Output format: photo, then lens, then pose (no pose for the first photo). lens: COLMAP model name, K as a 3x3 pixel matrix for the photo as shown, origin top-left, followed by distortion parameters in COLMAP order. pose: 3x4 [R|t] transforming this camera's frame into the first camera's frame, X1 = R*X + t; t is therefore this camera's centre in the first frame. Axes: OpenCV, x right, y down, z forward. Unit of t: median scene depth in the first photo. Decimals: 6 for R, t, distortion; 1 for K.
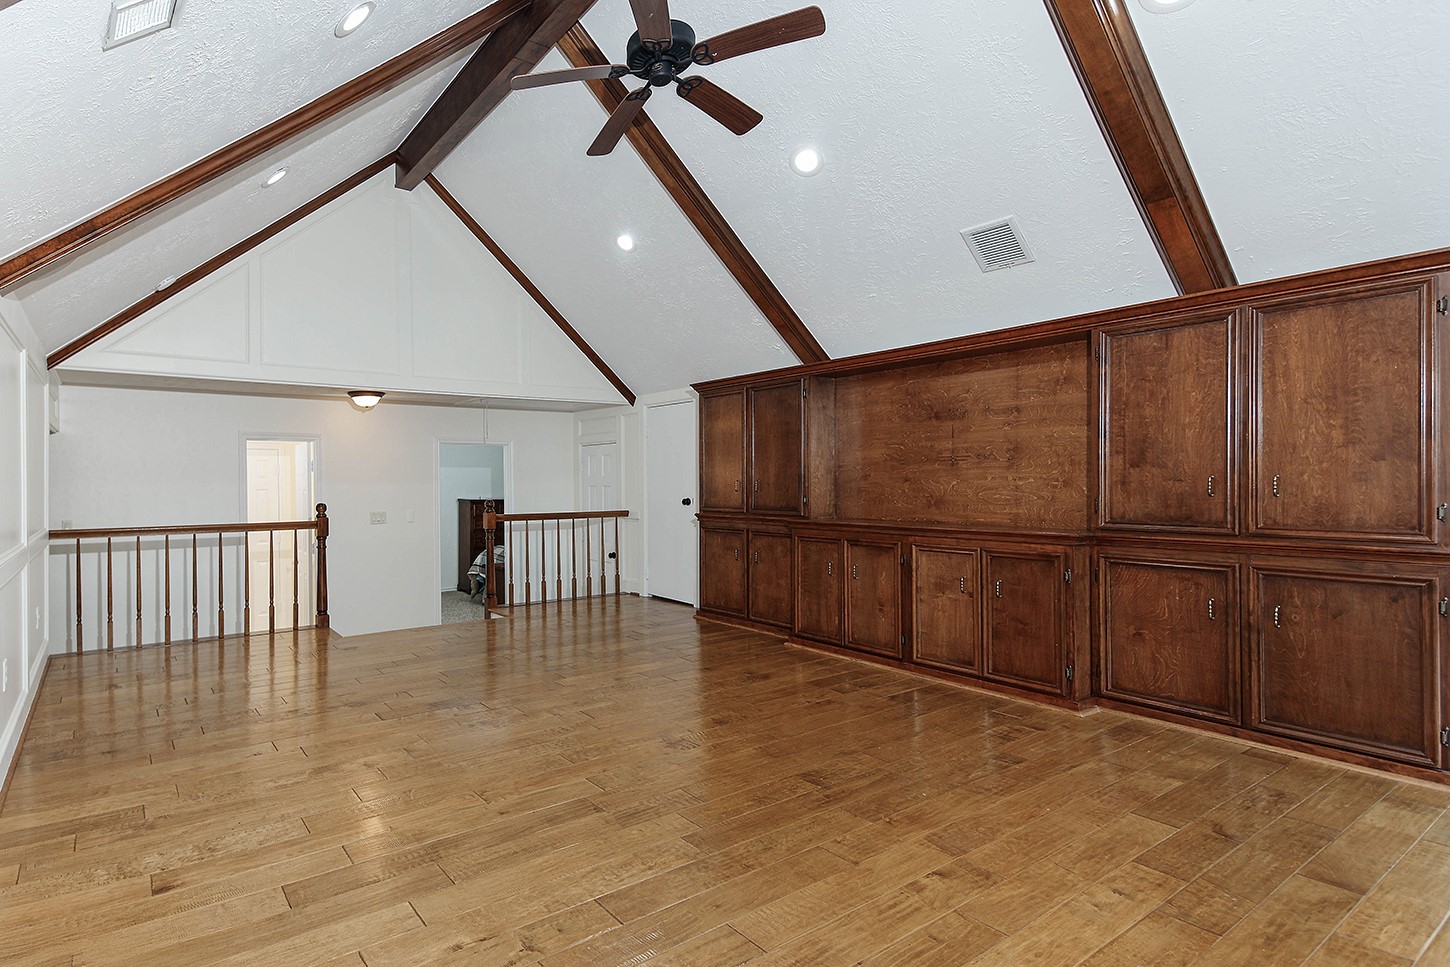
lens RADIAL K [[785.2, 0, 725.0], [0, 785.2, 483.5], [0, 0, 1]] dist [0.001099, -0.000925]
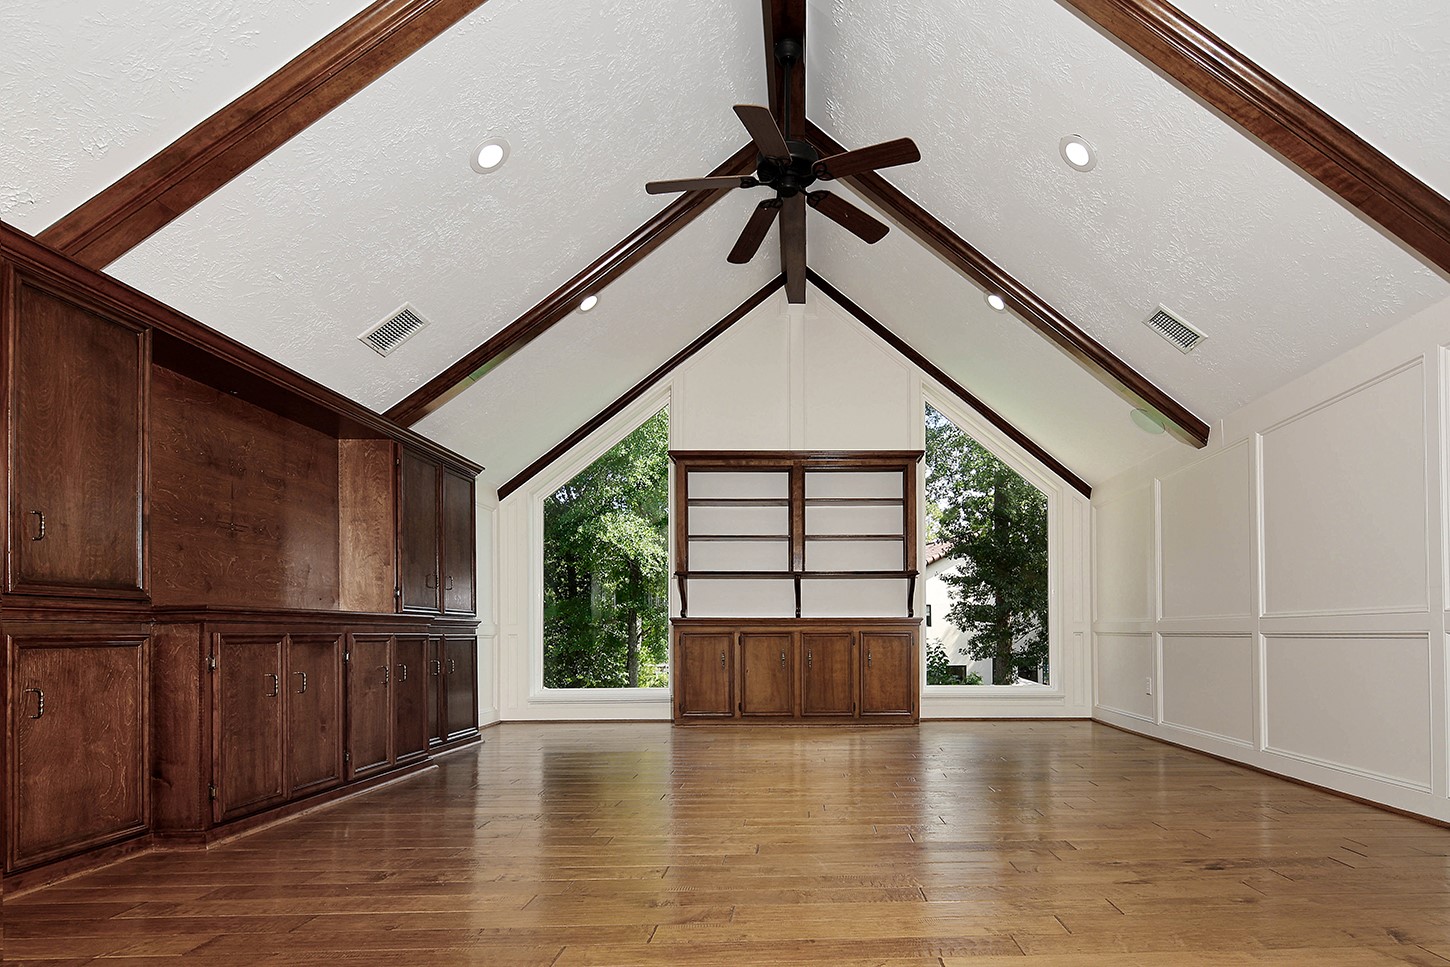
lens RADIAL K [[909.3, 0, 725.0], [0, 909.3, 483.5], [0, 0, 1]] dist [-0.000455, -0.000366]
pose [[-0.735612, 0.114721, 0.667618, -0.619269], [0.004896, 0.986430, -0.164110, 0.070127], [-0.677385, -0.117452, -0.726191, 1.276145]]
